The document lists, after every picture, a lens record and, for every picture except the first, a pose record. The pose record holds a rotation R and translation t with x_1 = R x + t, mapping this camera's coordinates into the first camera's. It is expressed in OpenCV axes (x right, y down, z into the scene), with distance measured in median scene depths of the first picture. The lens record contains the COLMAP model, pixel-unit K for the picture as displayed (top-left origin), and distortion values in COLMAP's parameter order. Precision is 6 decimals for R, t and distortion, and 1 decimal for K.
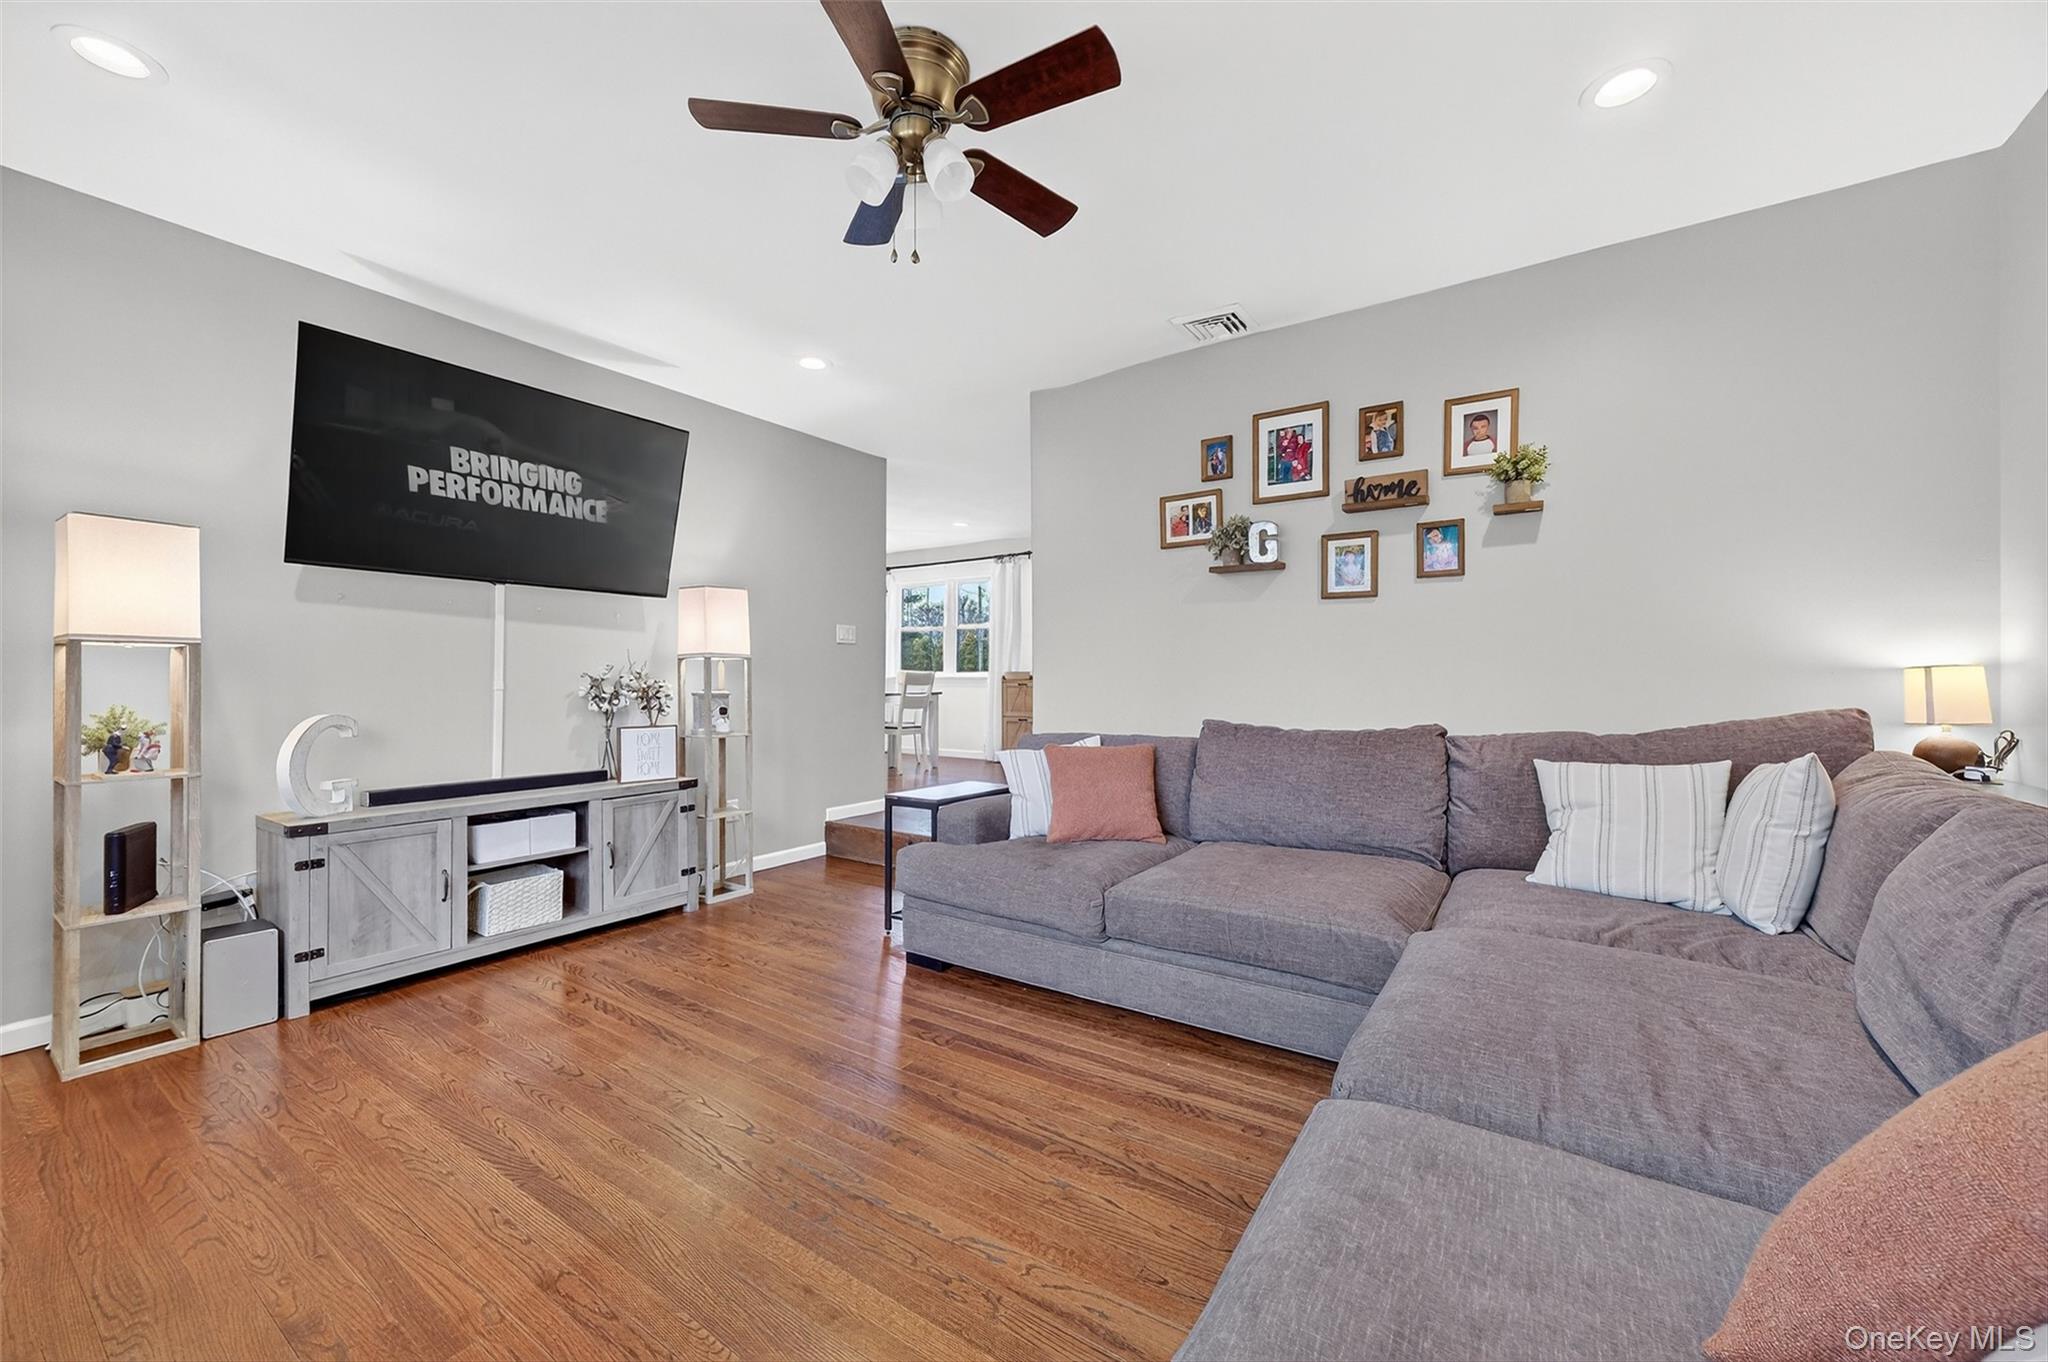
lens RADIAL K [[802.9, 0, 1038.9], [0, 802.9, 673.4], [0, 0, 1]] dist [-0.003136, 0.000048]
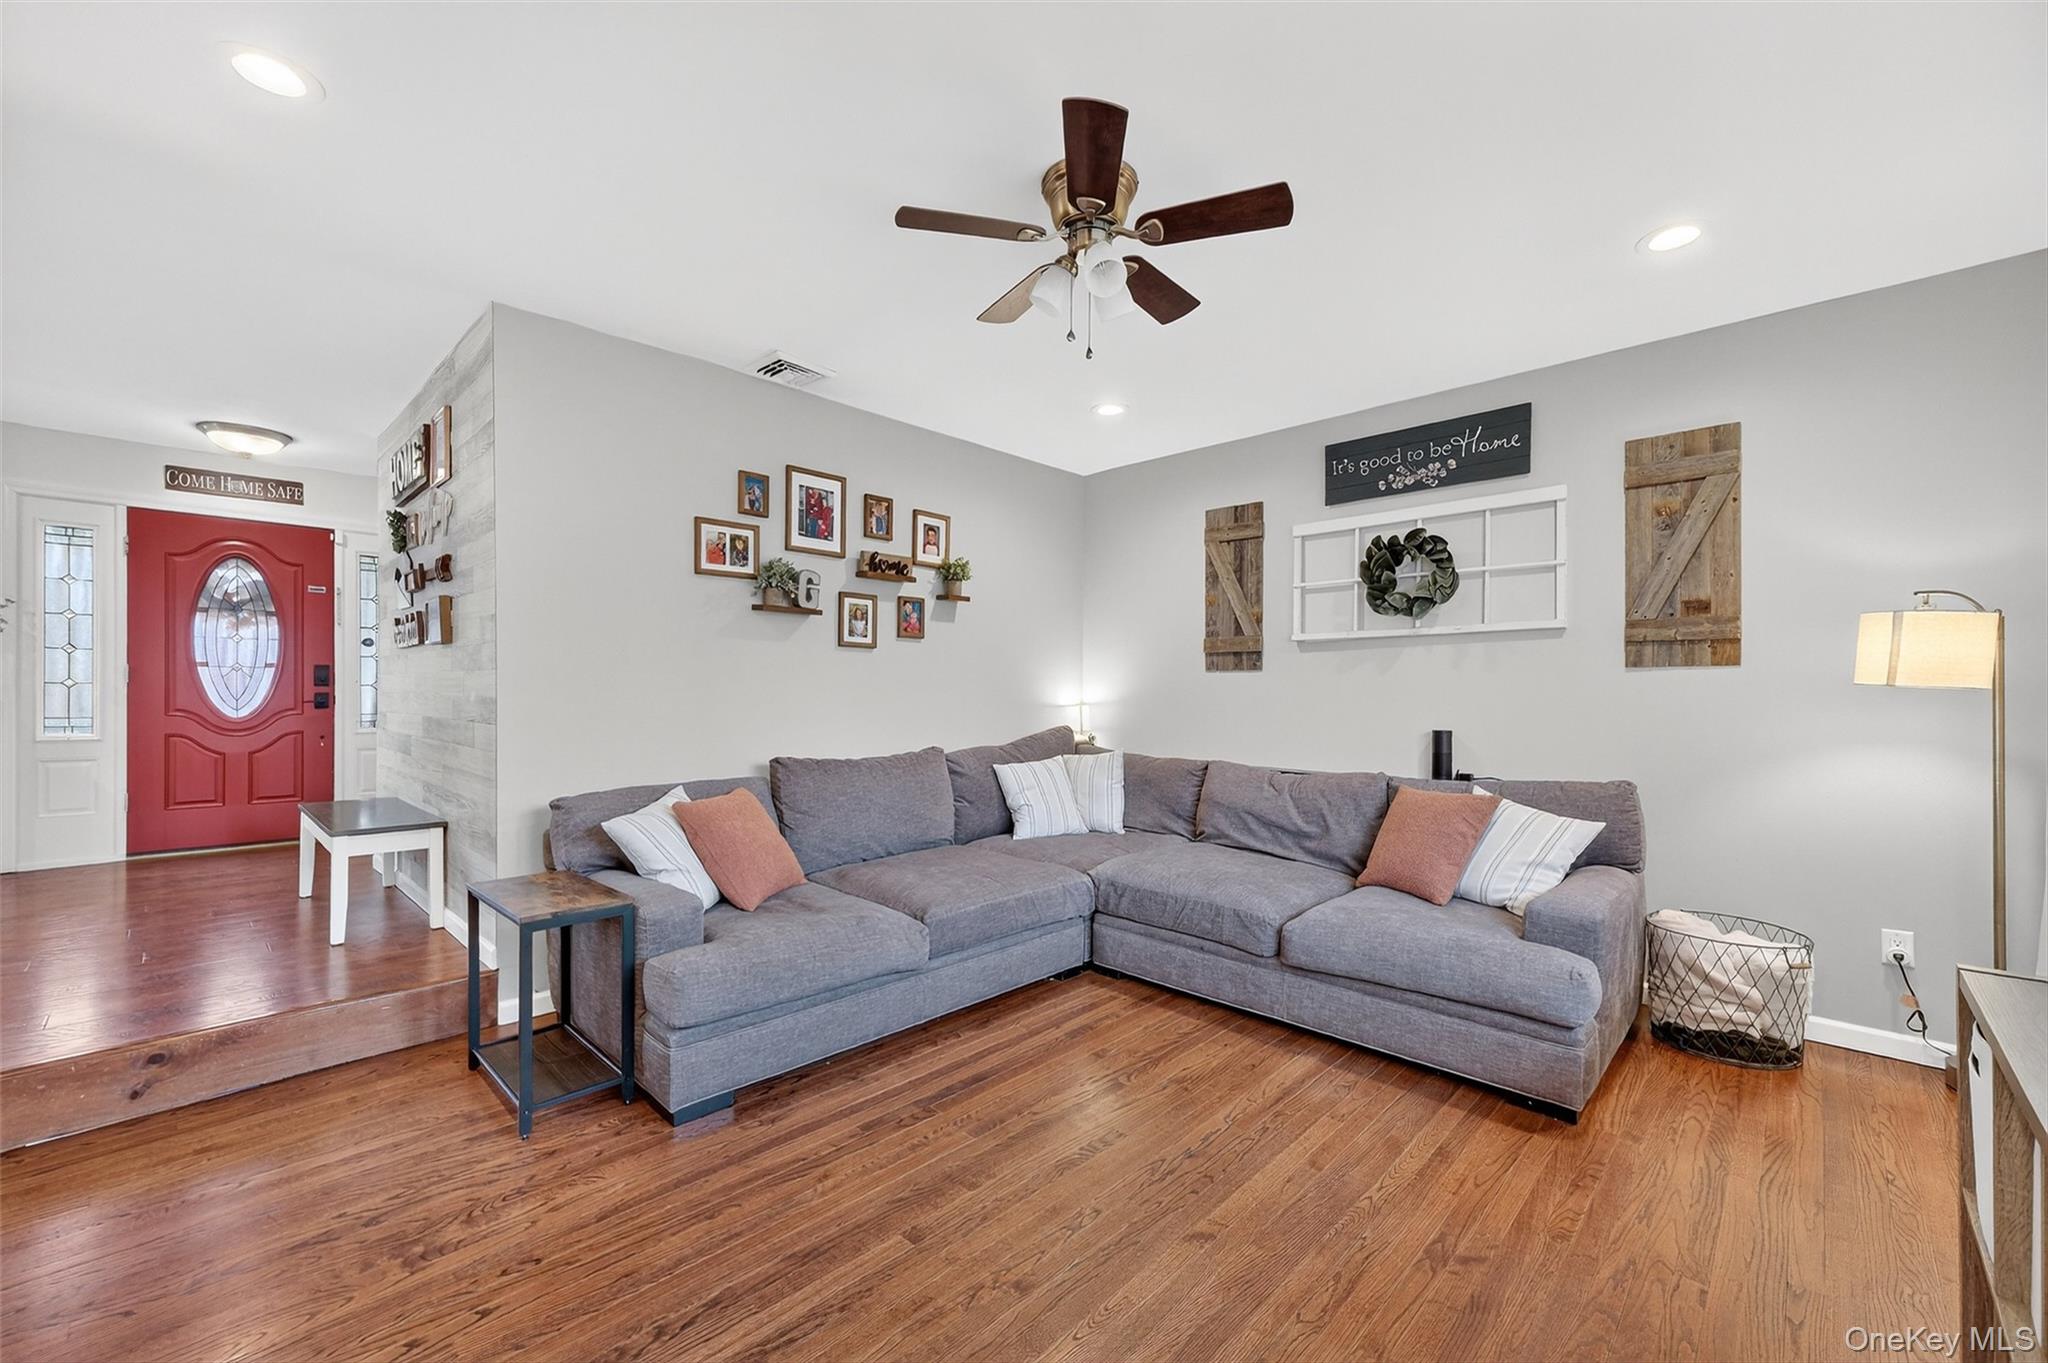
lens RADIAL K [[802.9, 0, 1039.3], [0, 802.9, 693.0], [0, 0, 1]] dist [-0.003136, 0.000048]
pose [[0.174937, 0.004515, 0.984569, -0.752708], [-0.011142, 0.999935, -0.002606, -0.025590], [-0.984517, -0.010514, 0.174975, 0.519293]]
